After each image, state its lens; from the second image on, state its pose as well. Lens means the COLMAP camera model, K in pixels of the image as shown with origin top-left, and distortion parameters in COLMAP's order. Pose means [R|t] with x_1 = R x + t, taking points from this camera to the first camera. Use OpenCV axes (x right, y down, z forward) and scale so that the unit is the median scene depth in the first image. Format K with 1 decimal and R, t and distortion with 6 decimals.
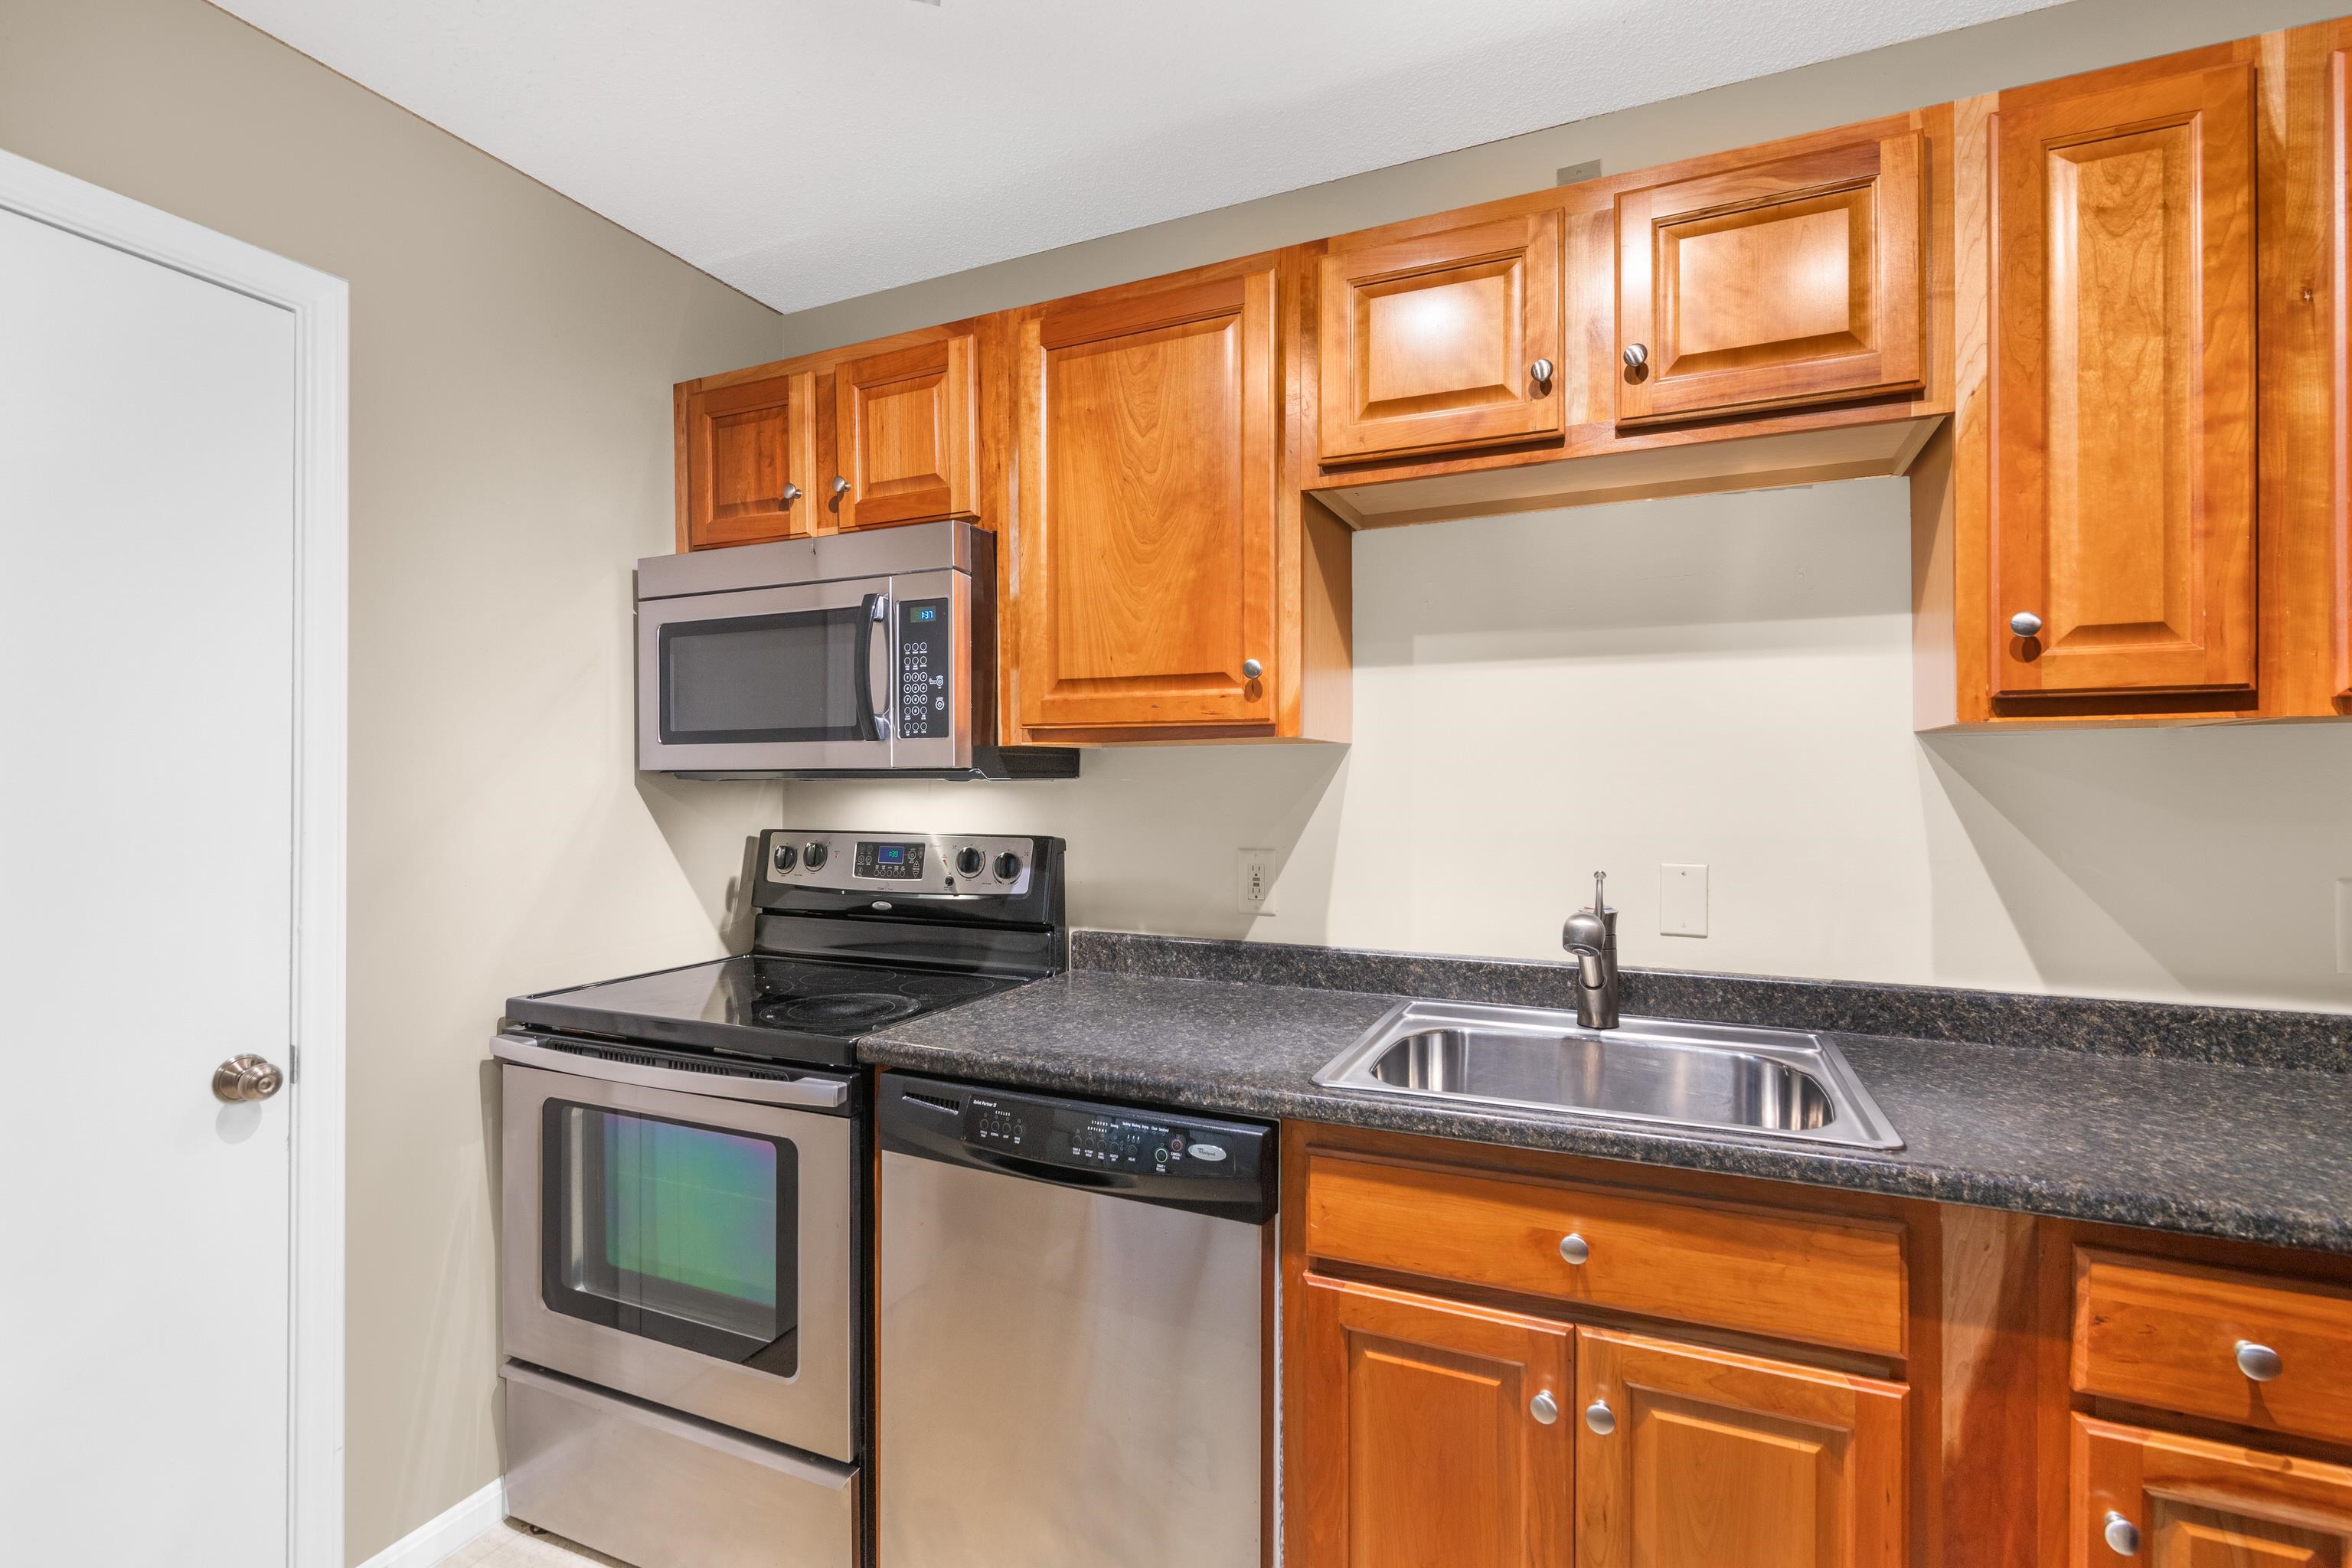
lens RADIAL K [[1081.9, 0, 1152.3], [0, 1081.9, 784.5], [0, 0, 1]] dist [-0.000524, -0.001412]
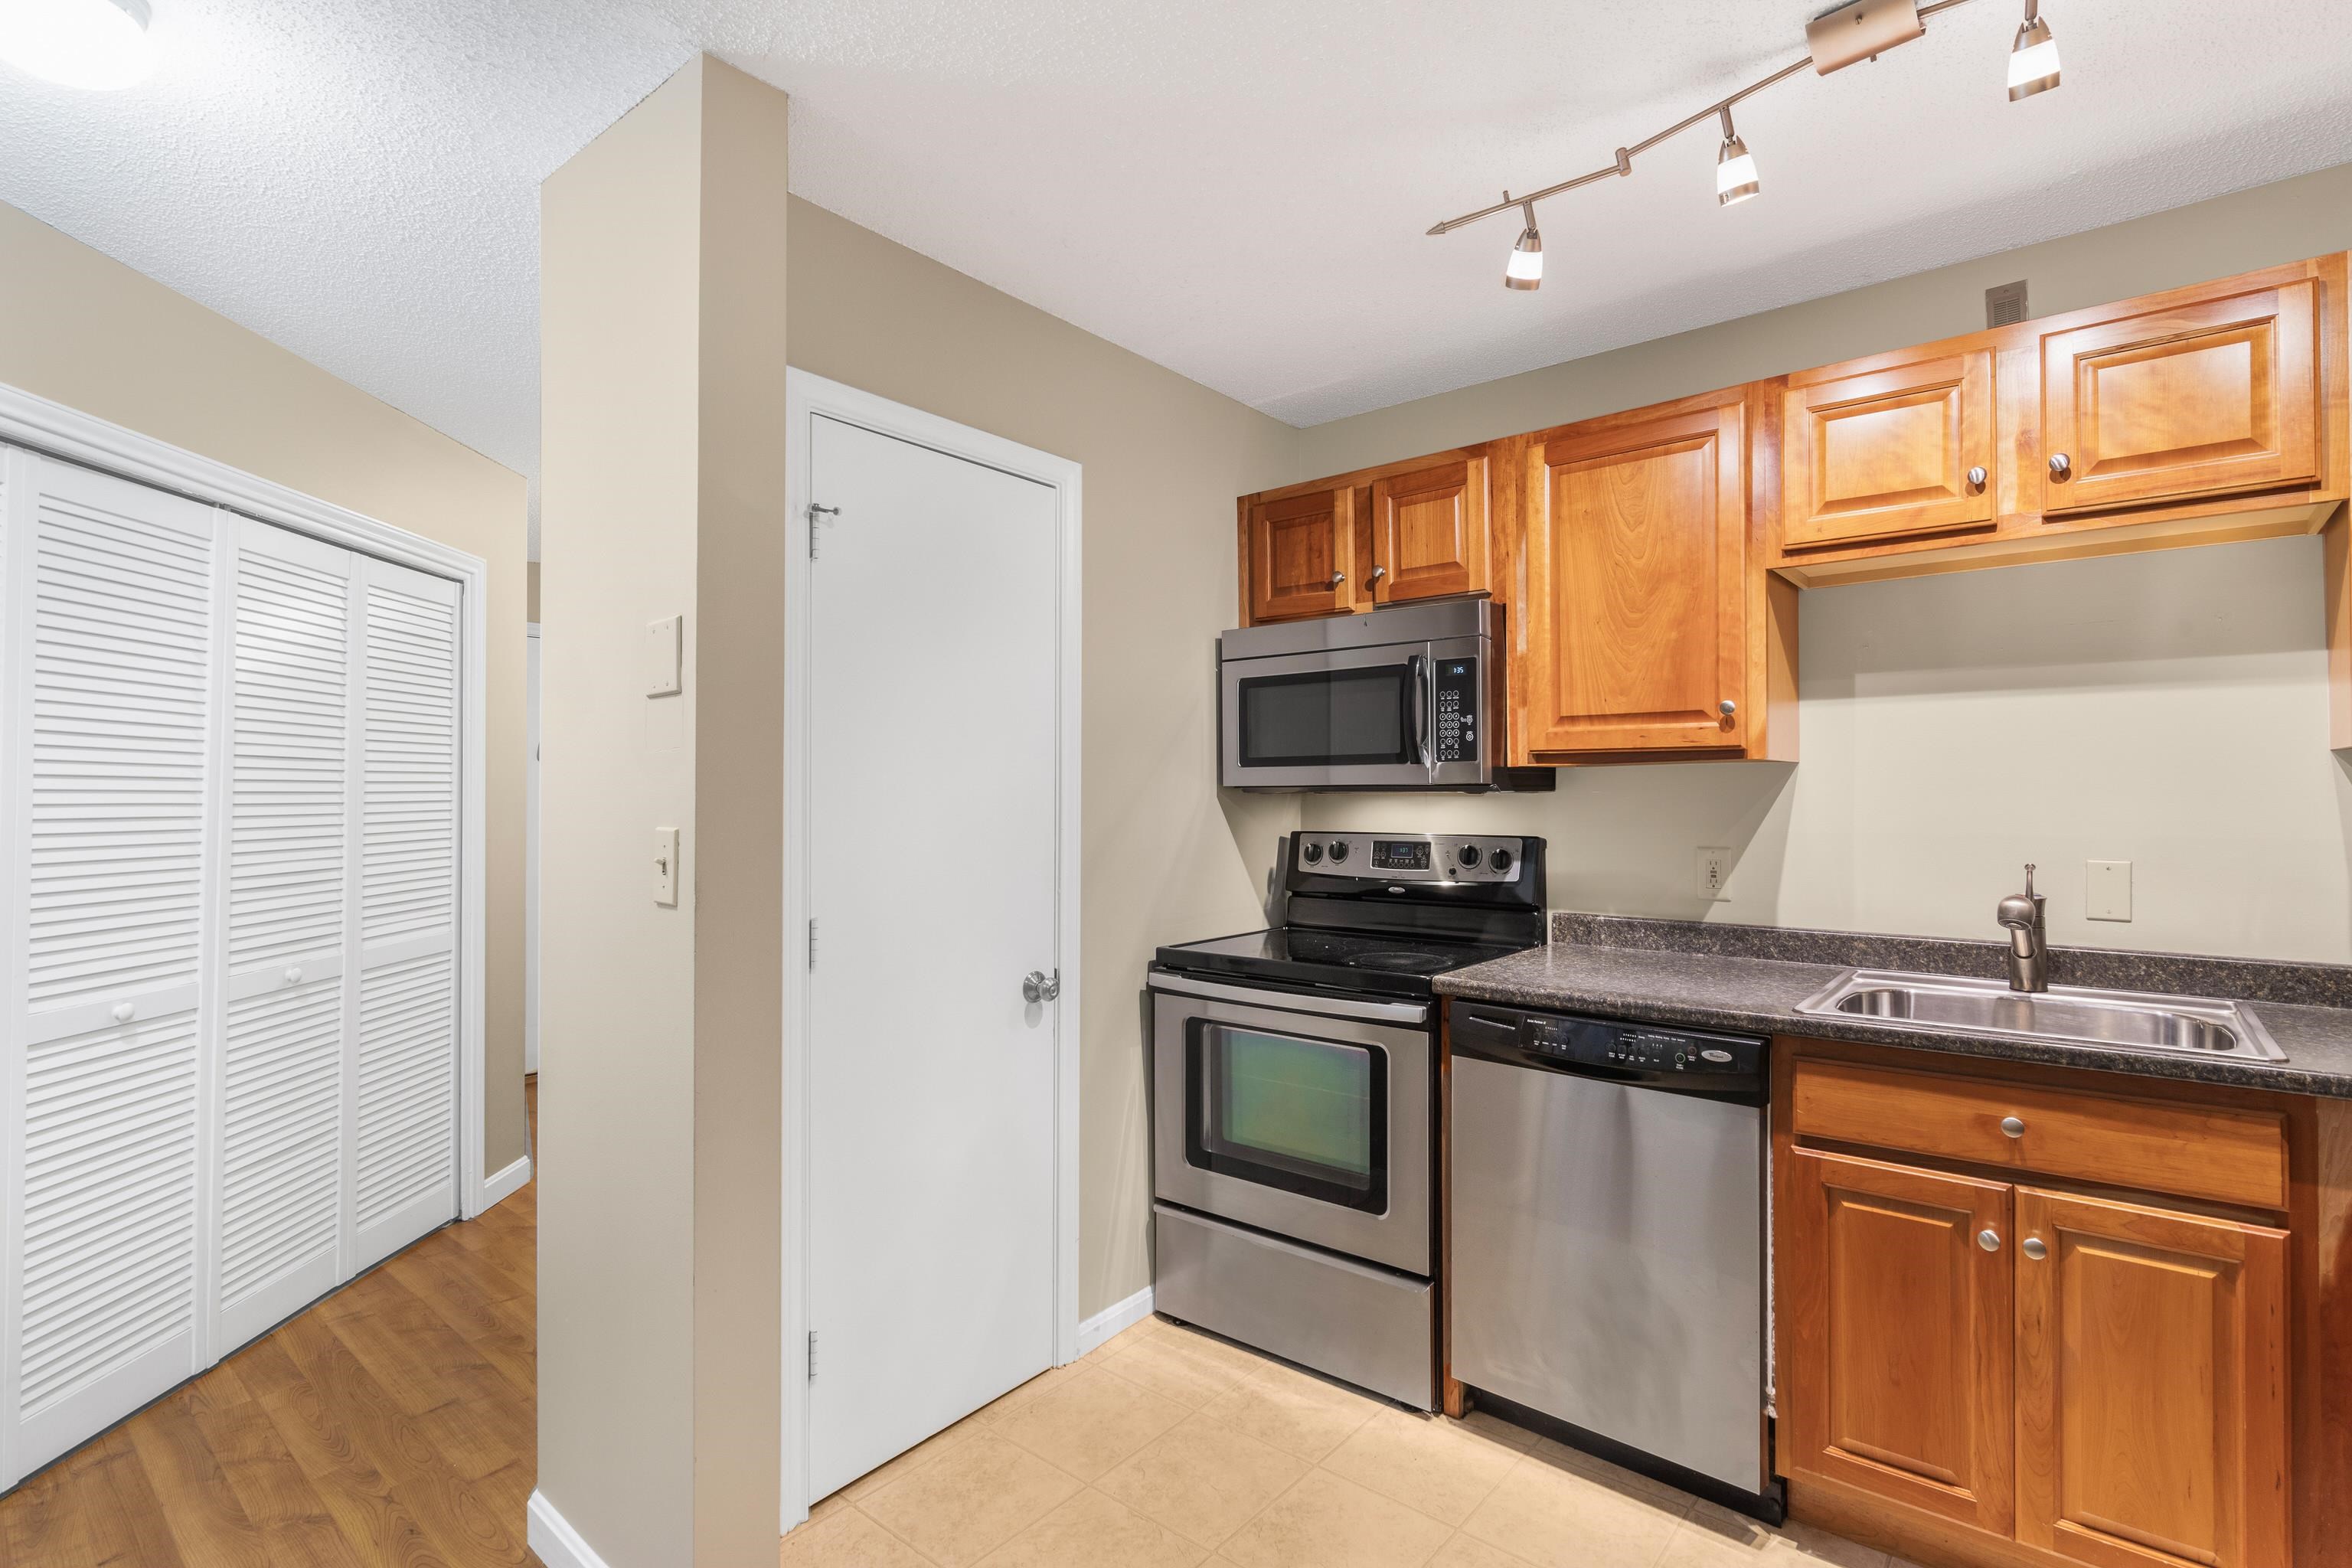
lens RADIAL K [[1081.9, 0, 1240.5], [0, 1081.9, 789.5], [0, 0, 1]] dist [-0.000524, -0.001412]
pose [[0.972651, -0.003633, -0.232242, -0.182840], [0.002559, 0.999985, -0.004928, -0.002584], [0.232257, 0.004199, 0.972645, -0.425664]]
